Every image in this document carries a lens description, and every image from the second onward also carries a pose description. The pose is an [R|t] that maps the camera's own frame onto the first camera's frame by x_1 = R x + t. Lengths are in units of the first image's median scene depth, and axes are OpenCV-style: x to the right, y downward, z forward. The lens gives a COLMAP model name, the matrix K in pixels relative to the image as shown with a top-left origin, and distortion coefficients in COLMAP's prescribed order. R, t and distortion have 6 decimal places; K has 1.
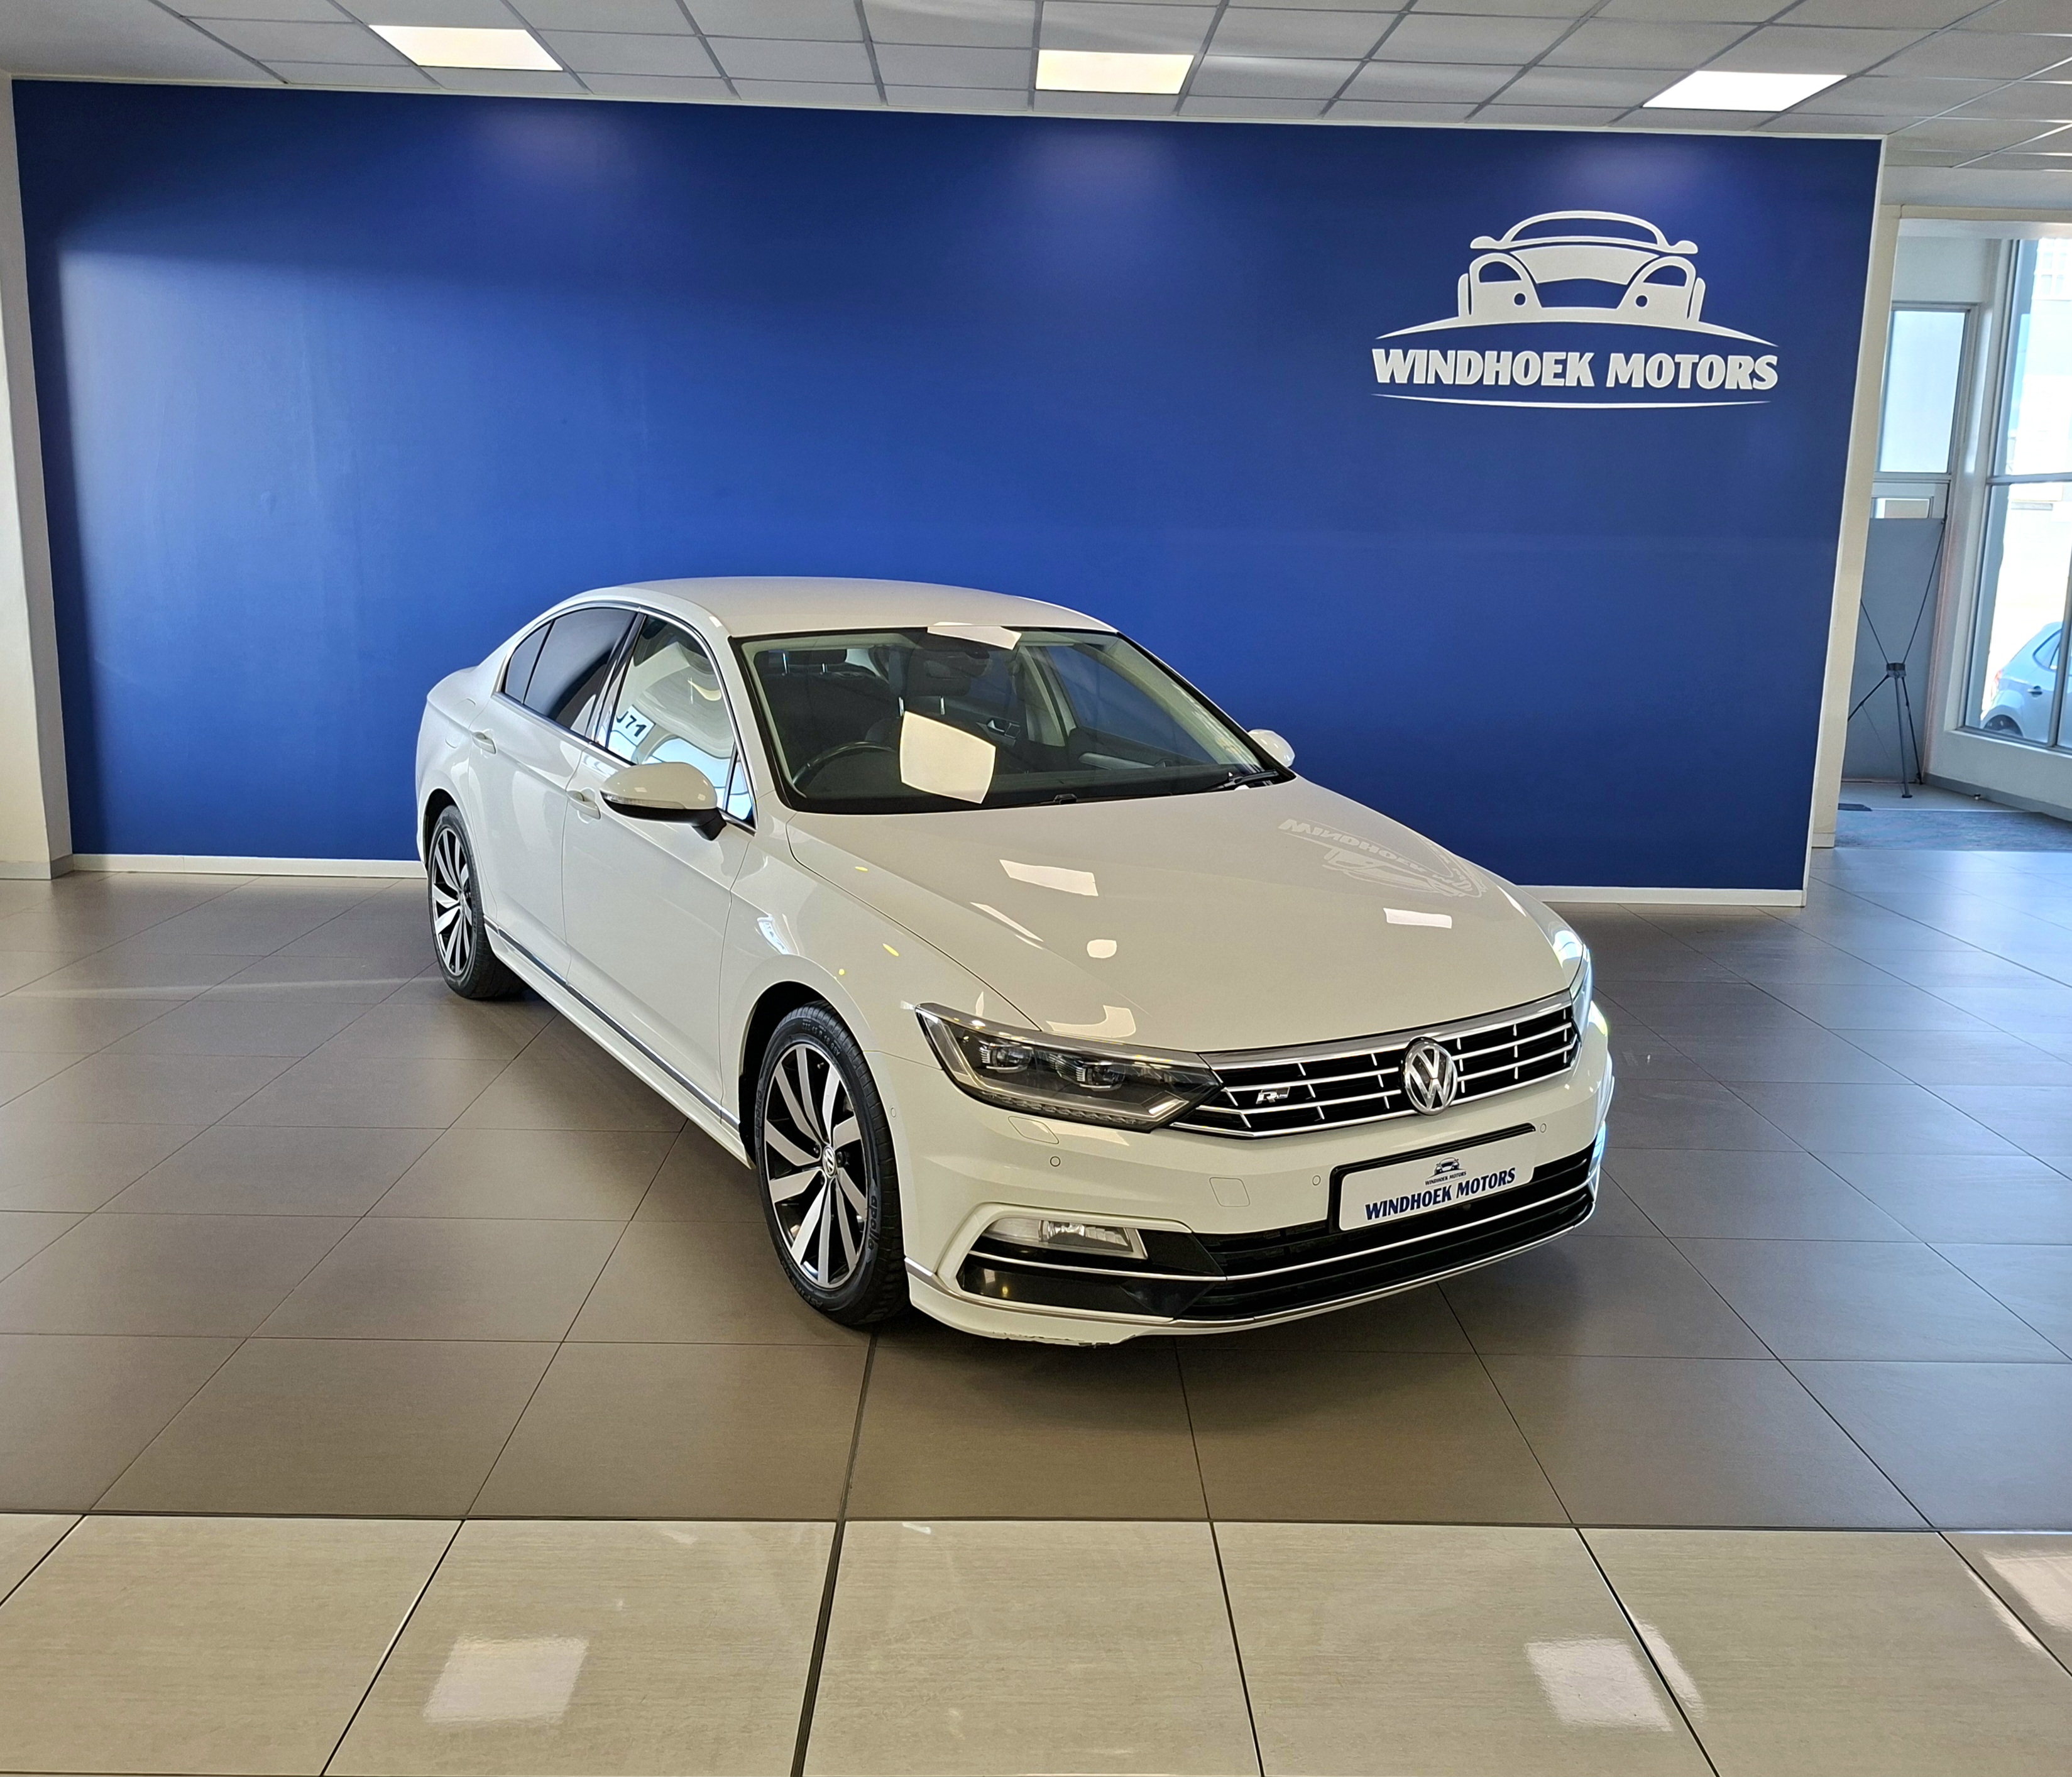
lens RADIAL K [[1732.9, 0, 1036.0], [0, 1732.9, 888.5], [0, 0, 1]] dist [0.049557, -0.110586]
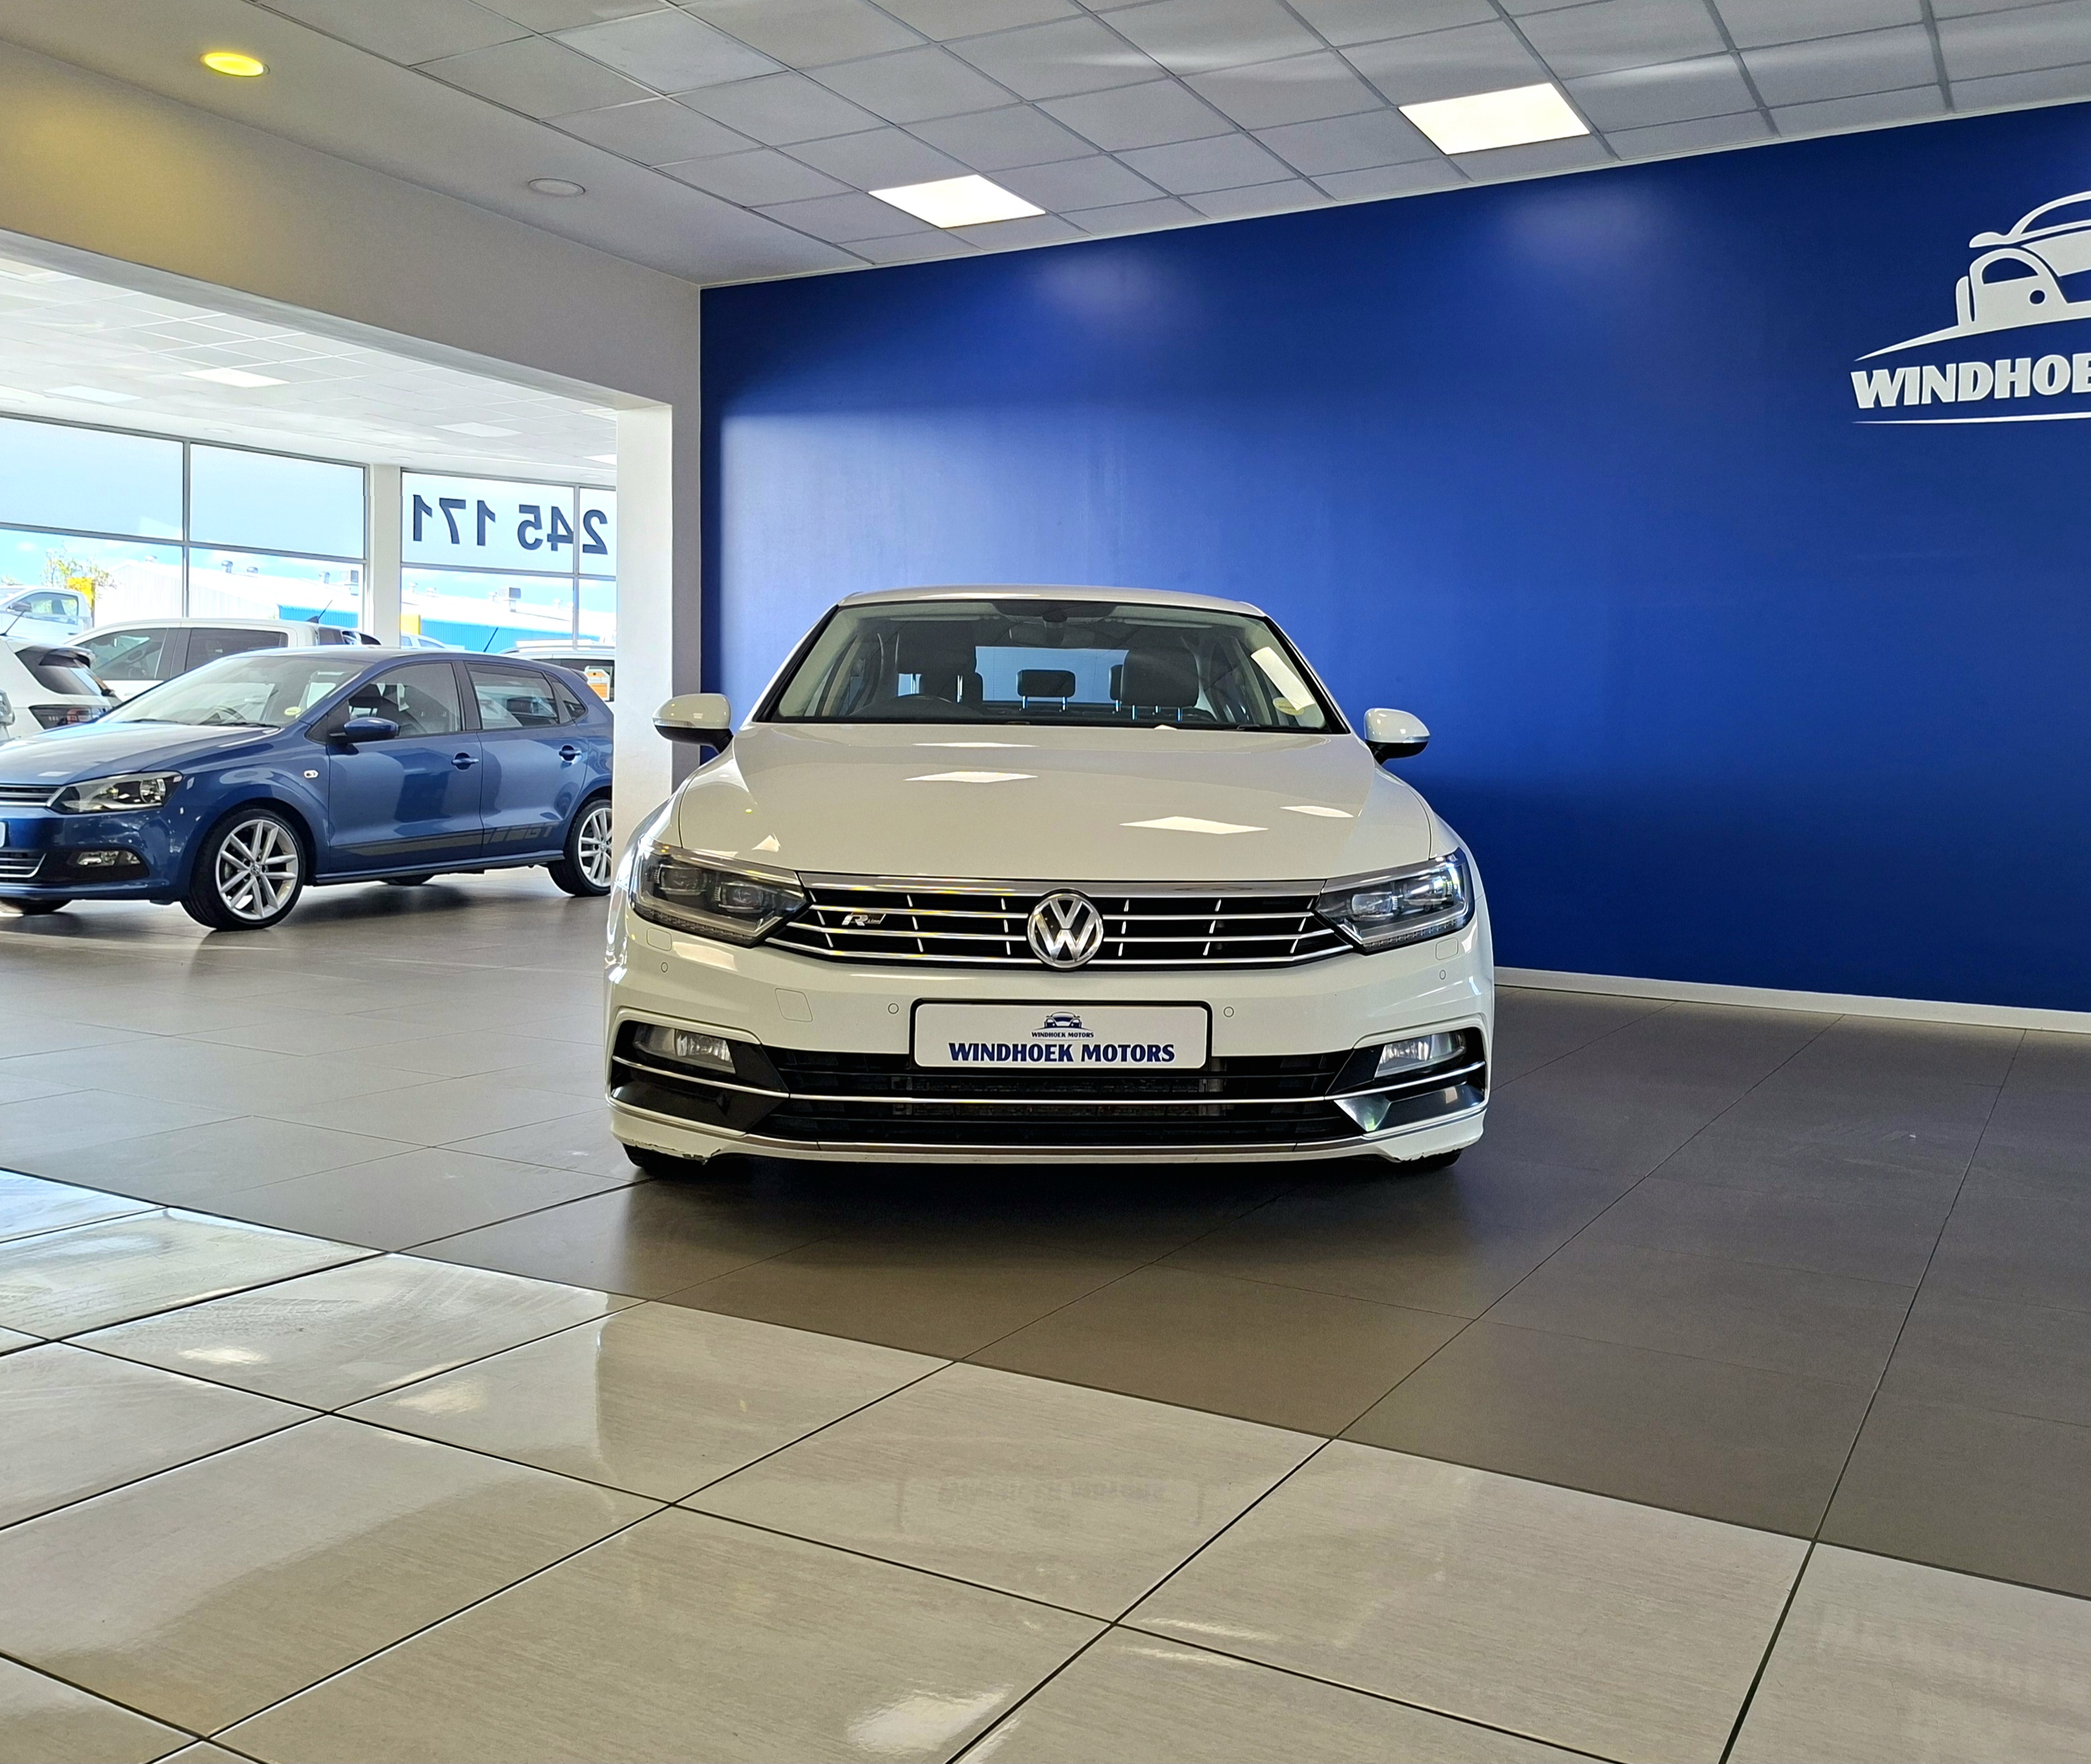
lens RADIAL K [[1845.1, 0, 1042.0], [0, 1845.1, 806.3], [0, 0, 1]] dist [-0.009857, -0.015531]
pose [[0.867810, 0.004726, -0.496873, 0.302387], [-0.093974, 0.983470, -0.154775, 0.084781], [0.487928, 0.181009, 0.853910, 0.056606]]
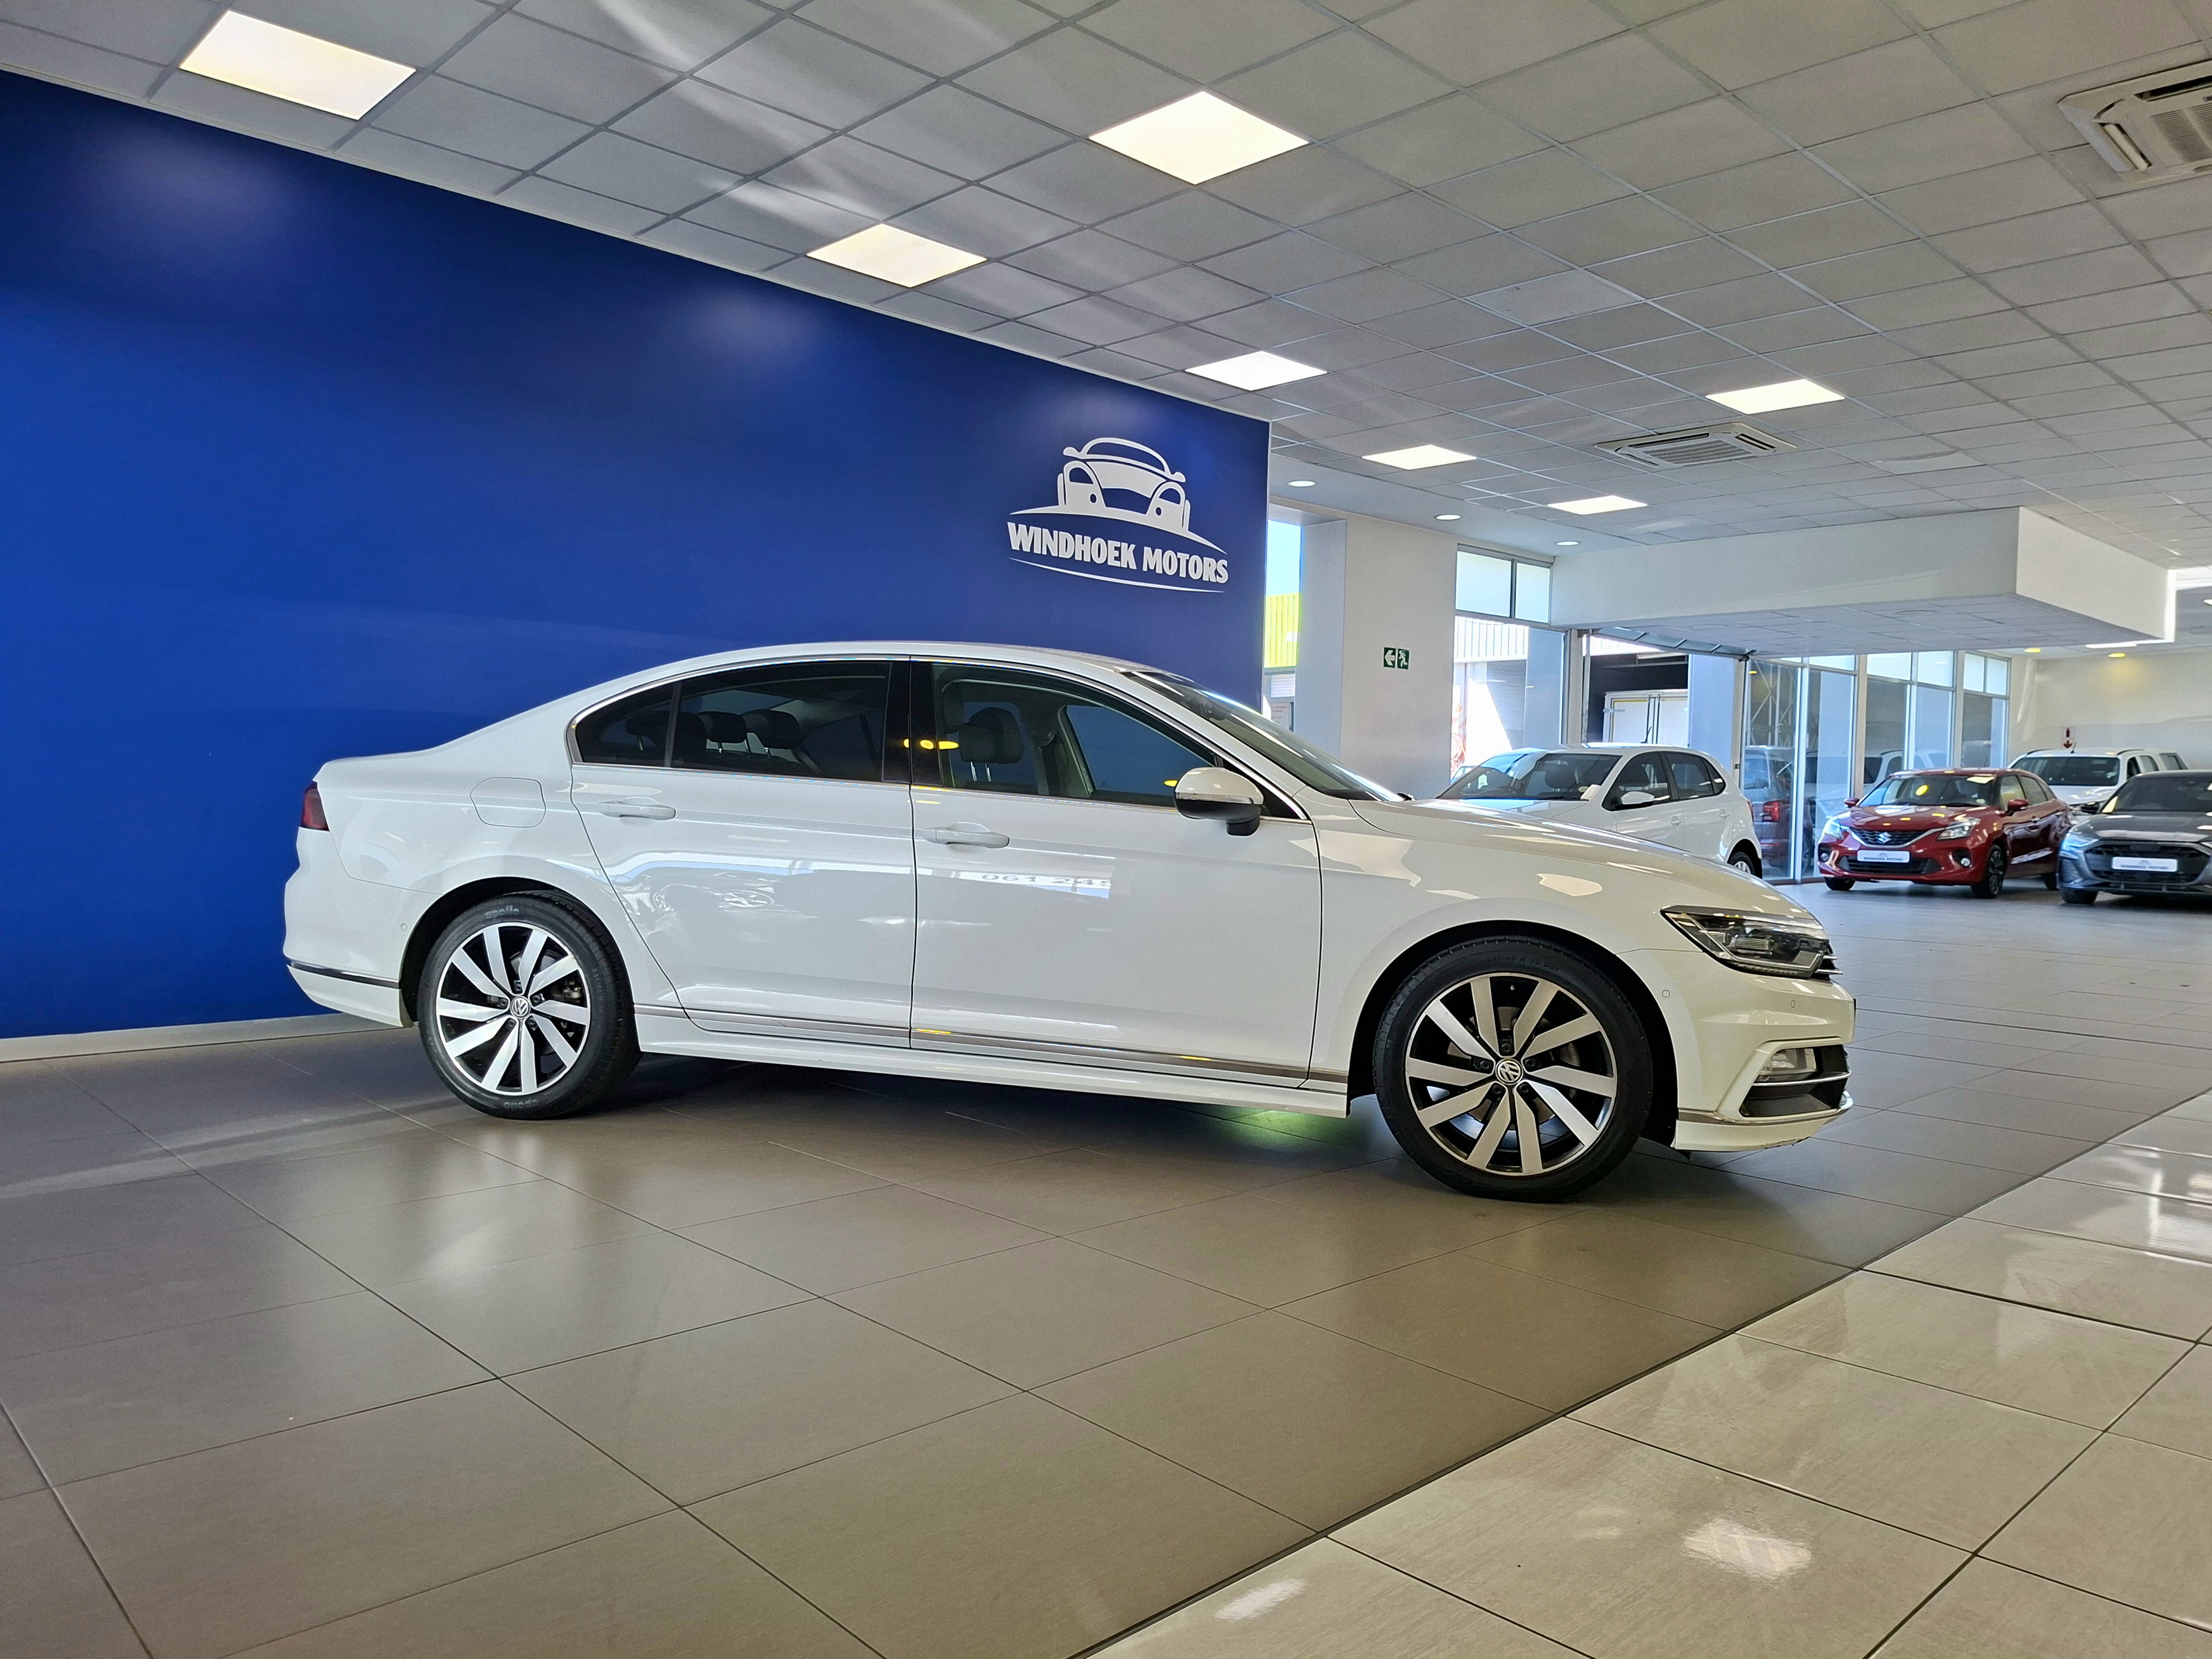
lens RADIAL K [[1557.0, 0, 1107.4], [0, 1557.0, 861.2], [0, 0, 1]] dist [0.071159, -0.080228]
pose [[0.721938, -0.032556, 0.691191, -0.535322], [0.130555, 0.987361, -0.089856, 0.037464], [-0.679530, 0.155109, 0.717064, 0.194473]]
